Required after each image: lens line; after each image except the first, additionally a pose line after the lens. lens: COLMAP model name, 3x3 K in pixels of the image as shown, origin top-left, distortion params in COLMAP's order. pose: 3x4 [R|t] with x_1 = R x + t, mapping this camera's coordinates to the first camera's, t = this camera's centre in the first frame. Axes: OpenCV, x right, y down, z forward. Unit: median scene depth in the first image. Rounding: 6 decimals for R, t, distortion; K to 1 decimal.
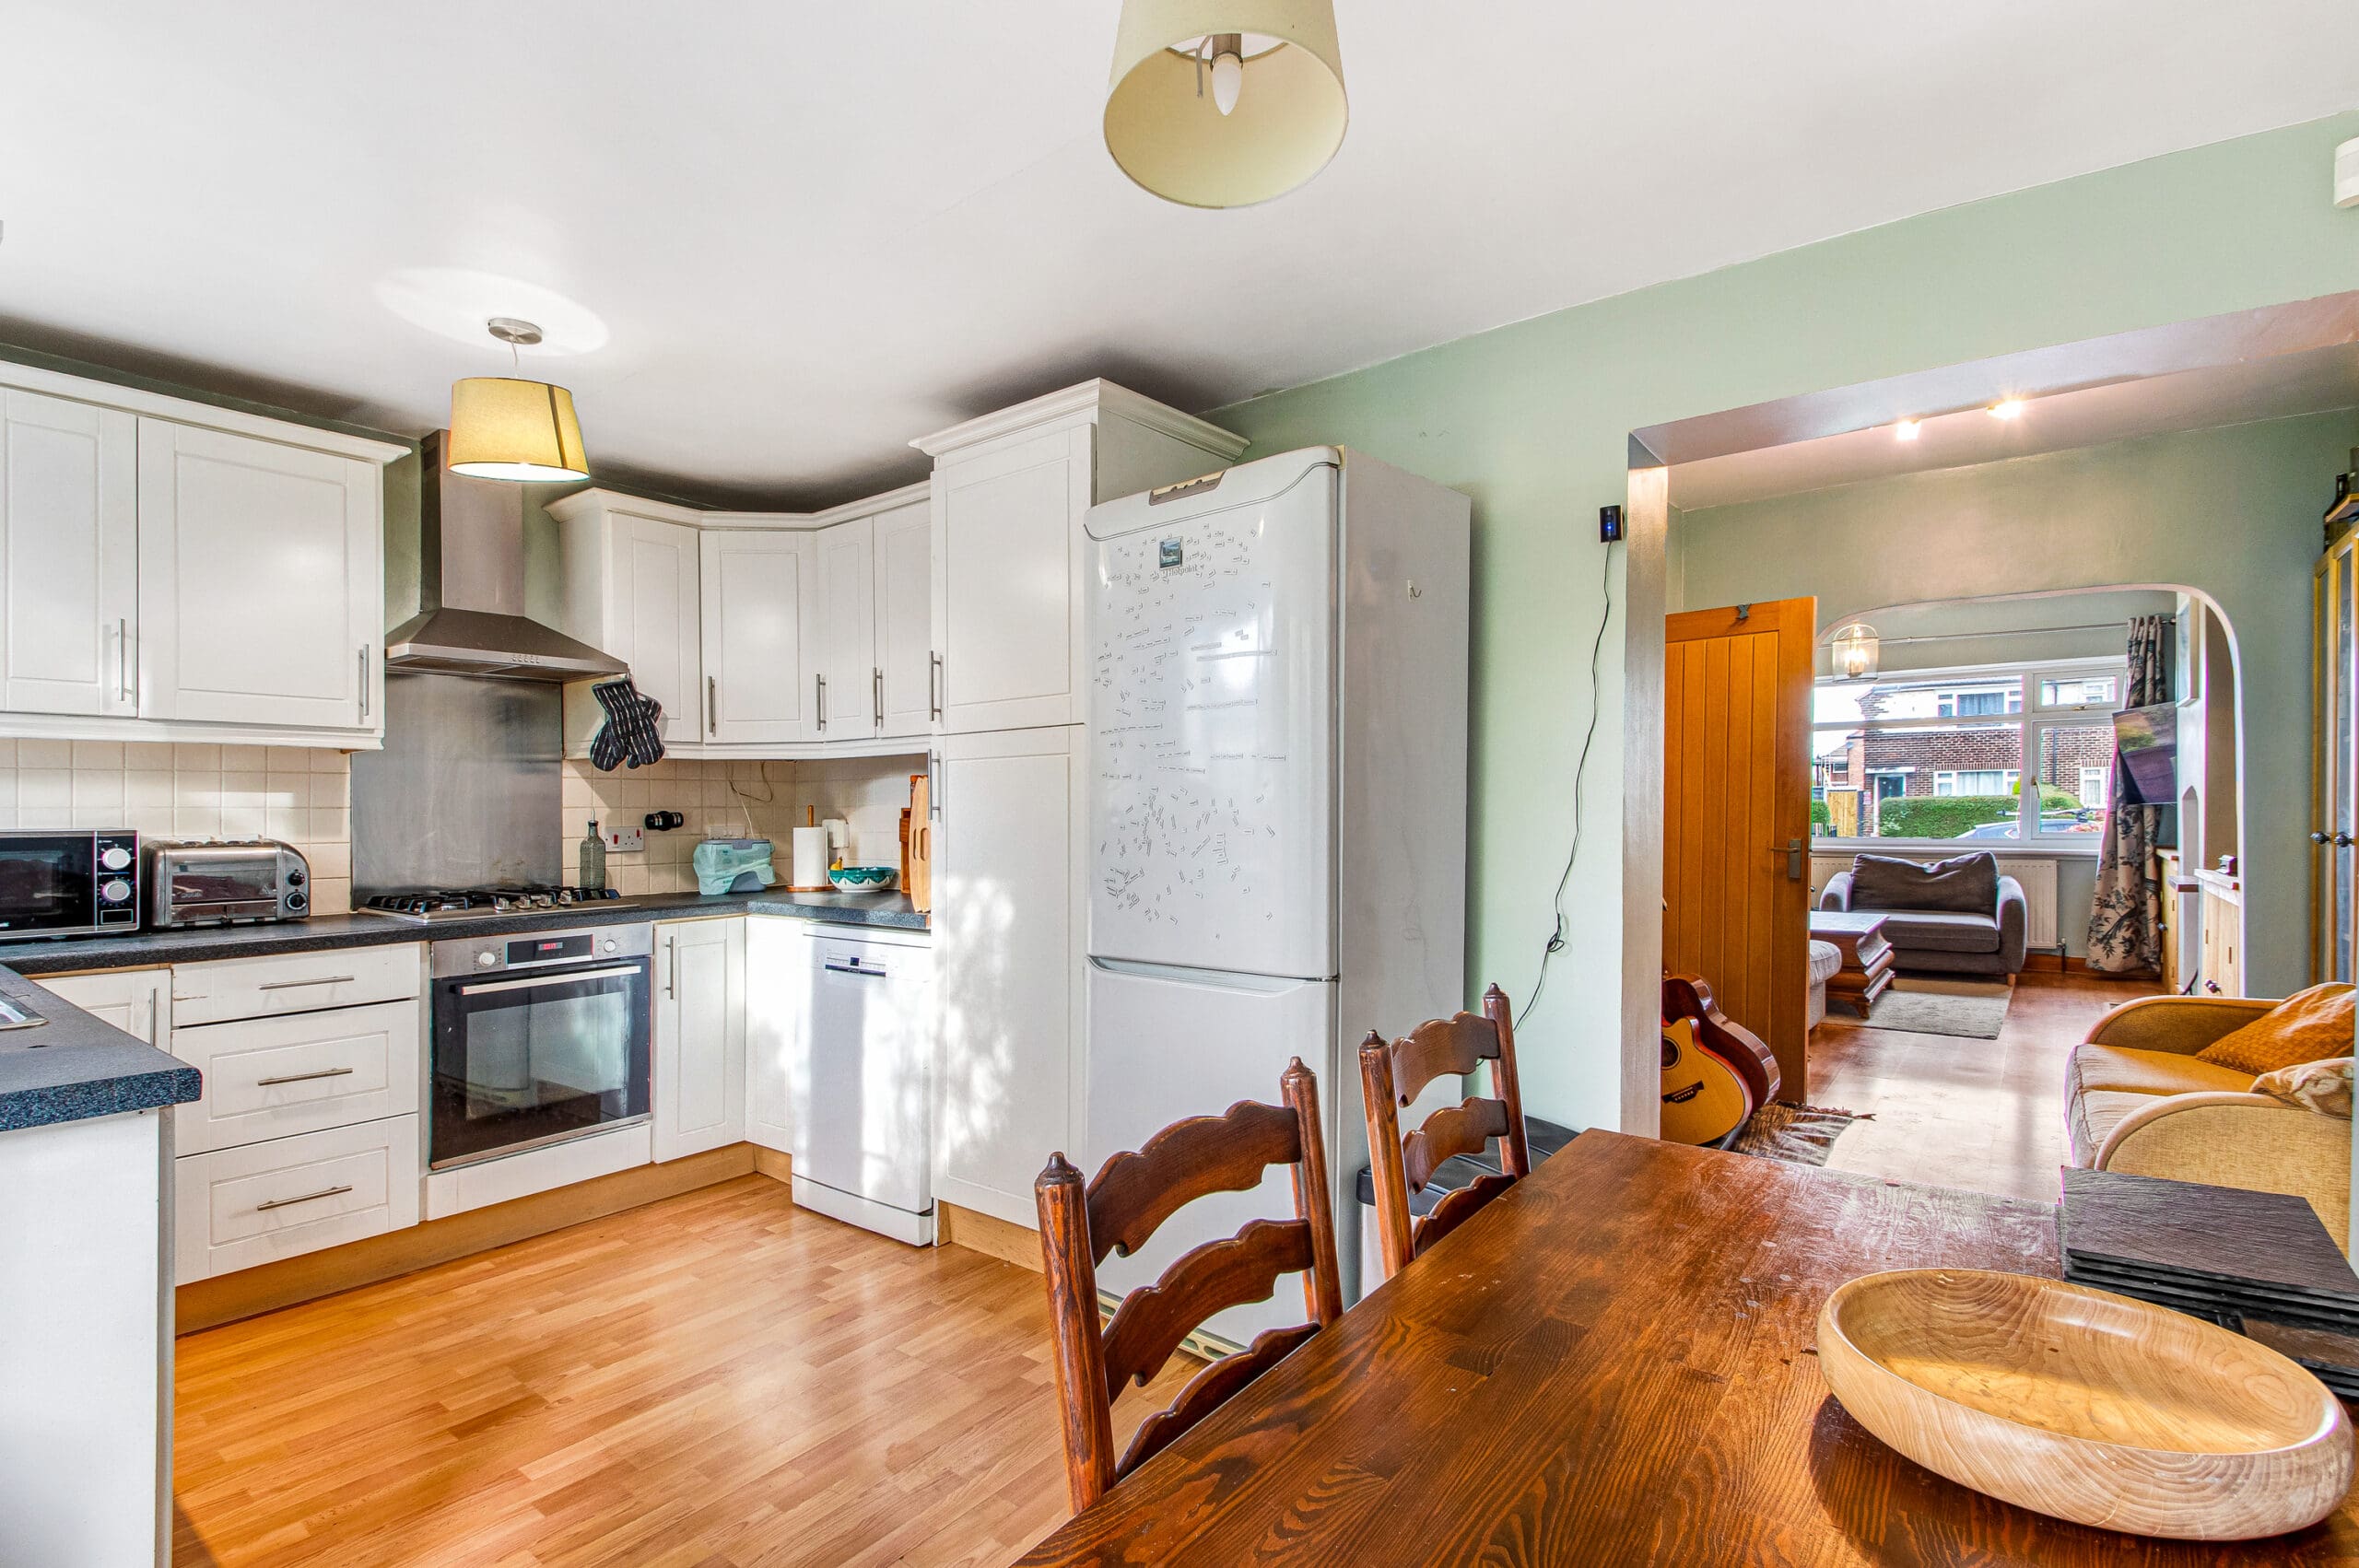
lens RADIAL K [[1124.8, 0, 1168.6], [0, 1124.8, 821.0], [0, 0, 1]] dist [0.017361, -0.009264]
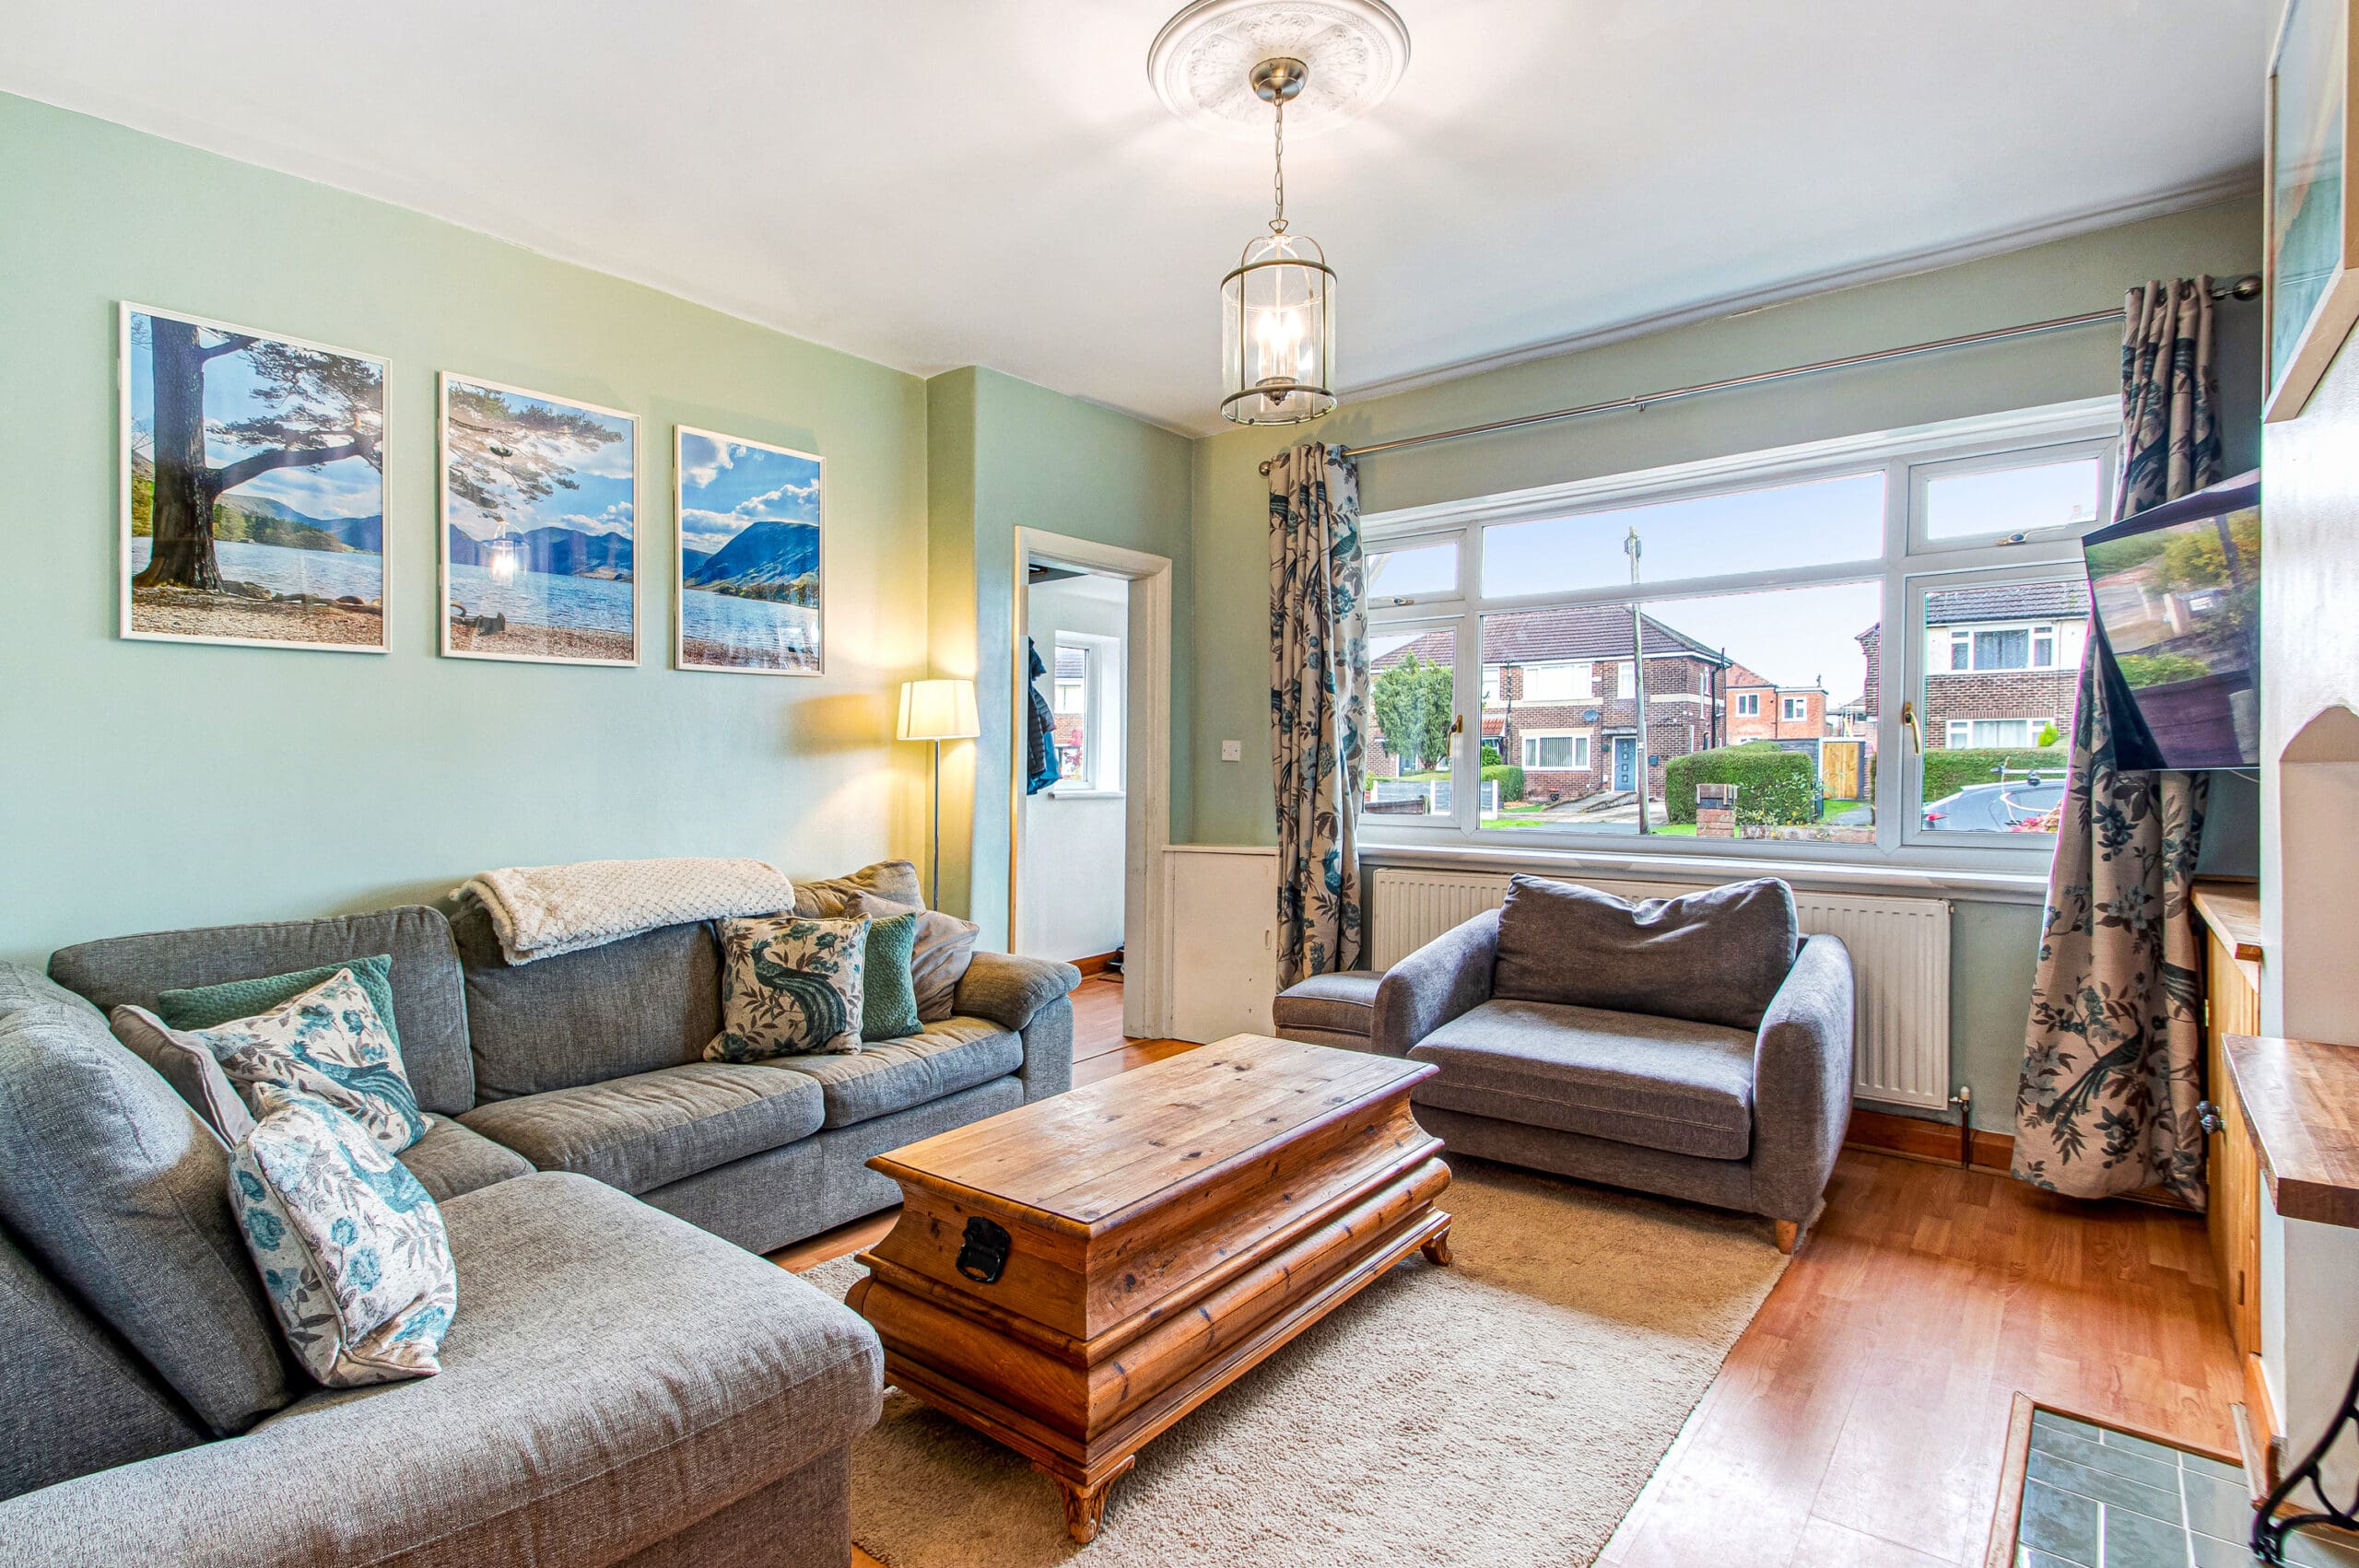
lens RADIAL K [[1124.8, 0, 1111.7], [0, 1124.8, 768.5], [0, 0, 1]] dist [0.017361, -0.009264]
pose [[0.998500, 0.005053, -0.054510, 0.517568], [-0.005130, 0.999986, -0.001268, -0.012629], [0.054503, 0.001546, 0.998512, 0.587307]]
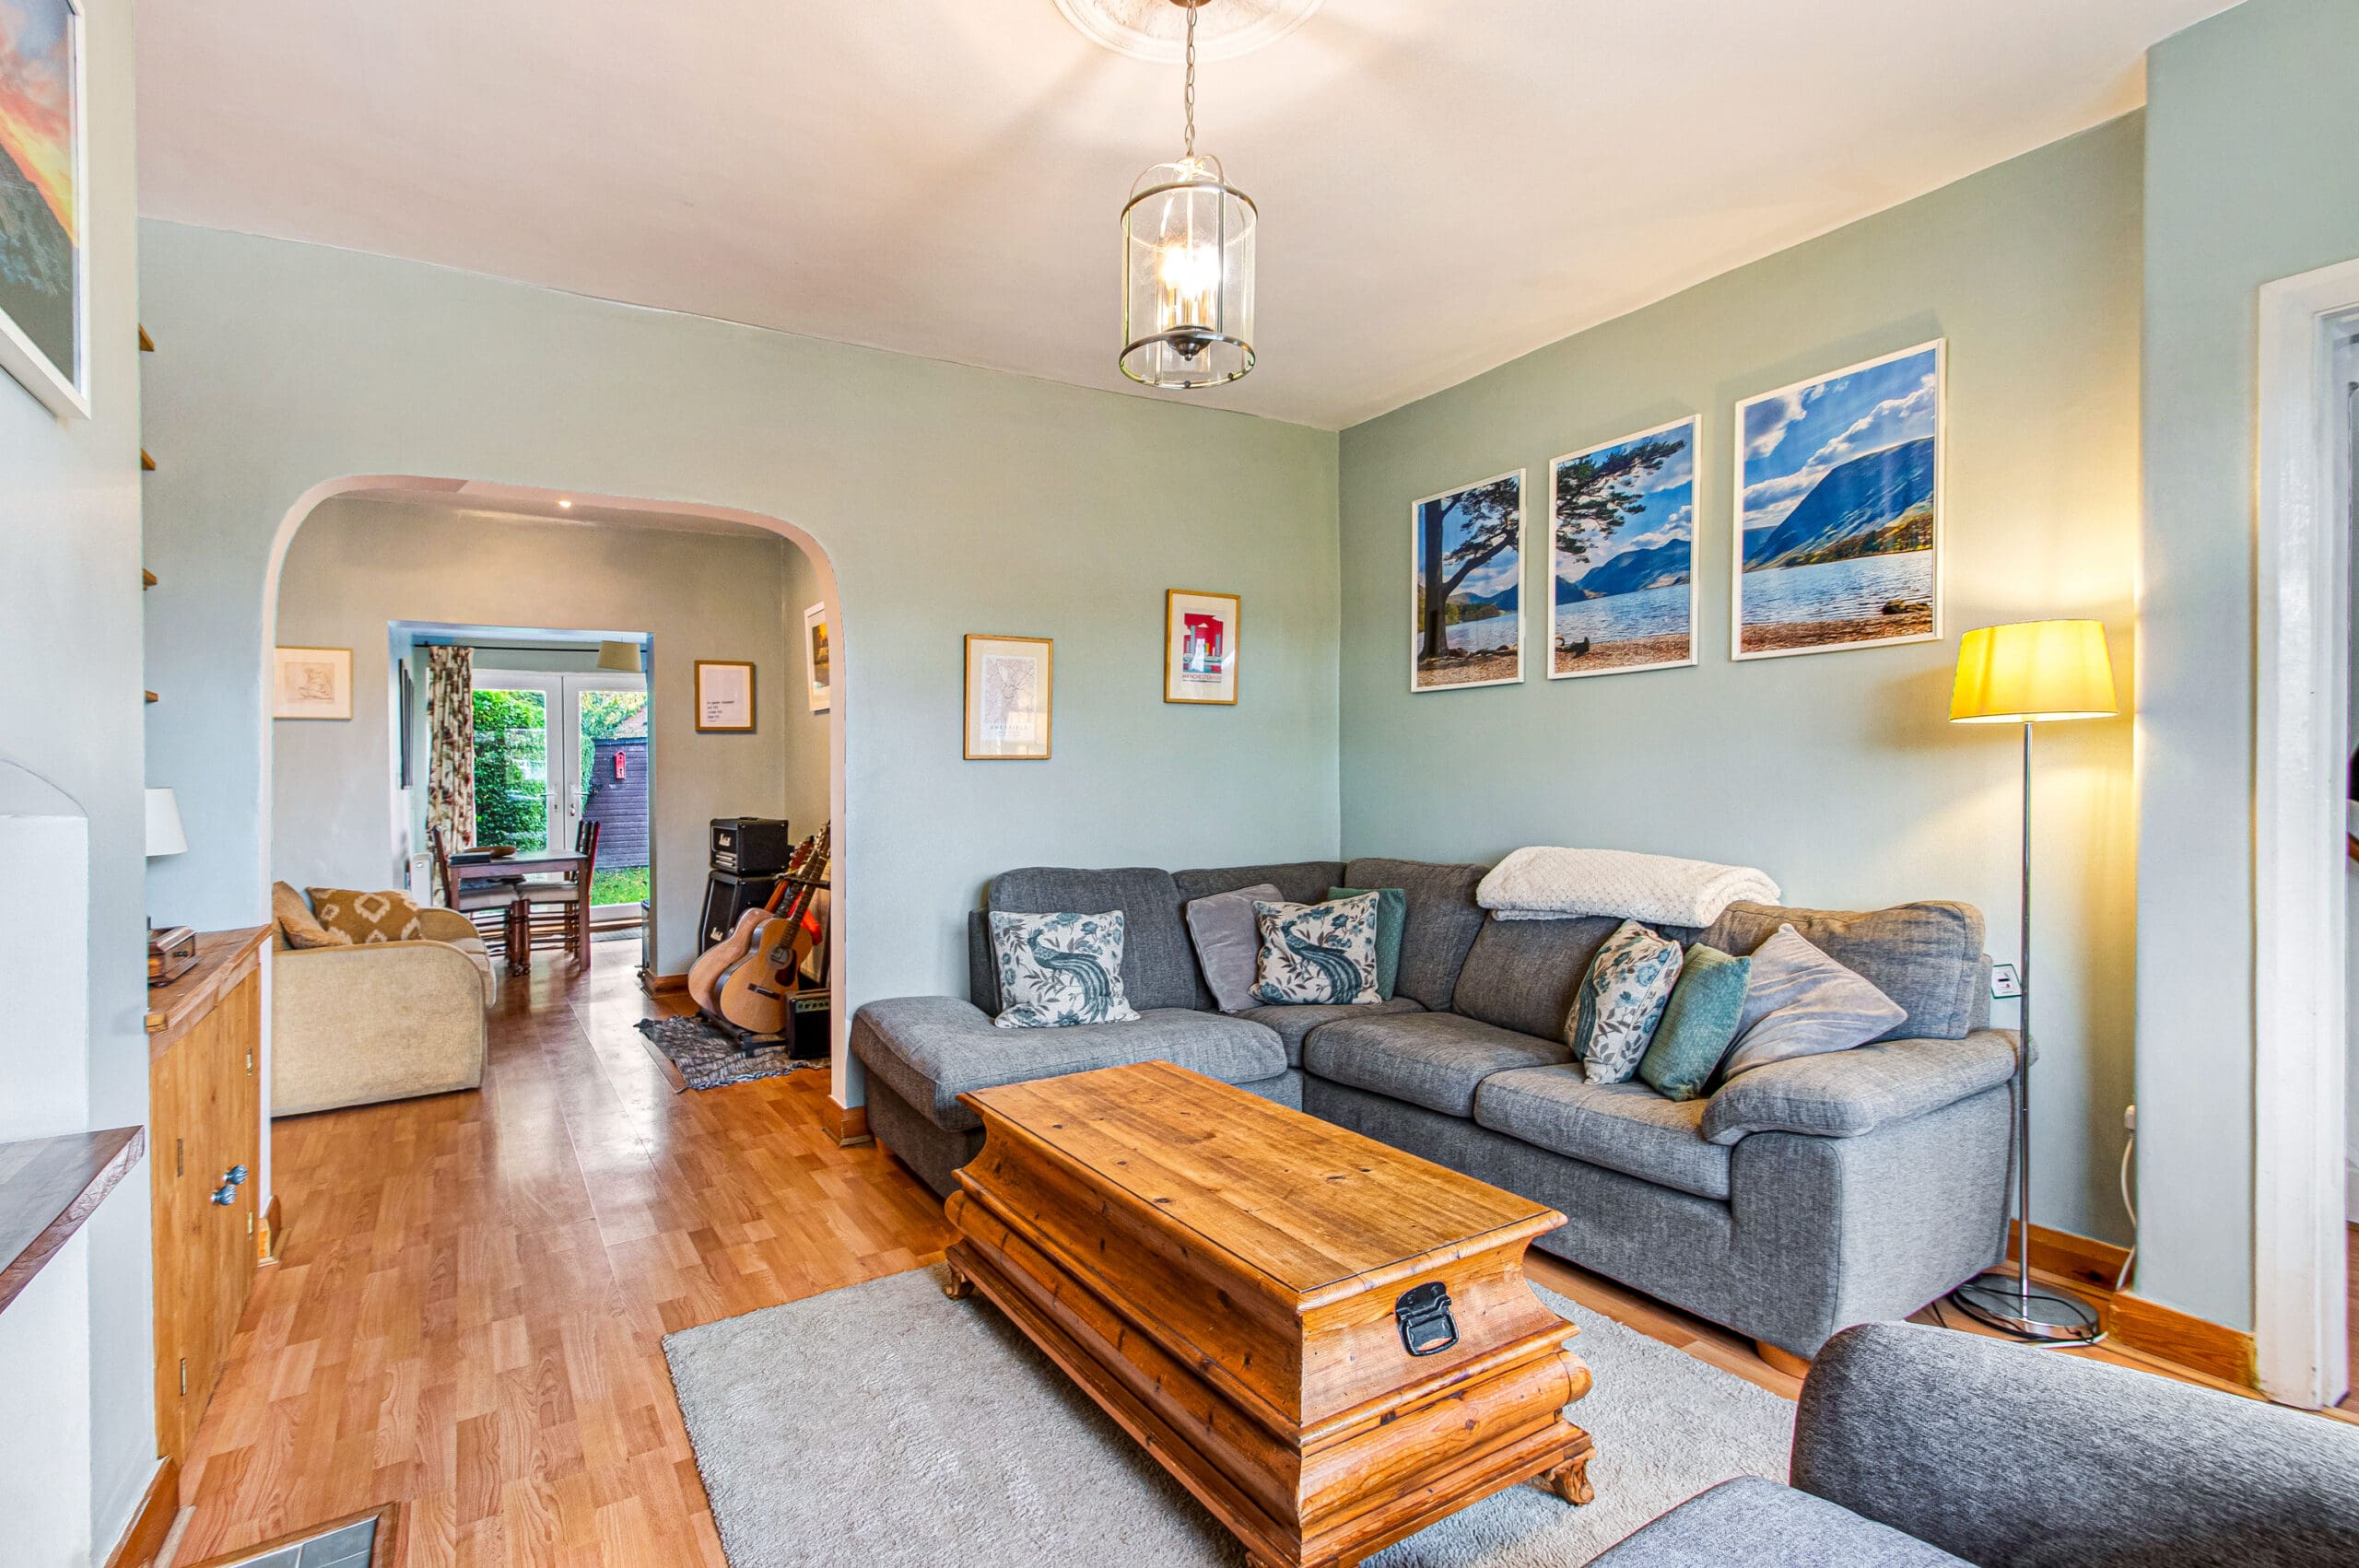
lens RADIAL K [[1124.8, 0, 1263.1], [0, 1124.8, 742.4], [0, 0, 1]] dist [0.017361, -0.009264]
pose [[-0.283680, -0.006039, -0.958900, 0.794074], [0.013587, 0.999854, -0.010317, -0.019126], [0.958823, -0.015955, -0.283556, 0.996165]]
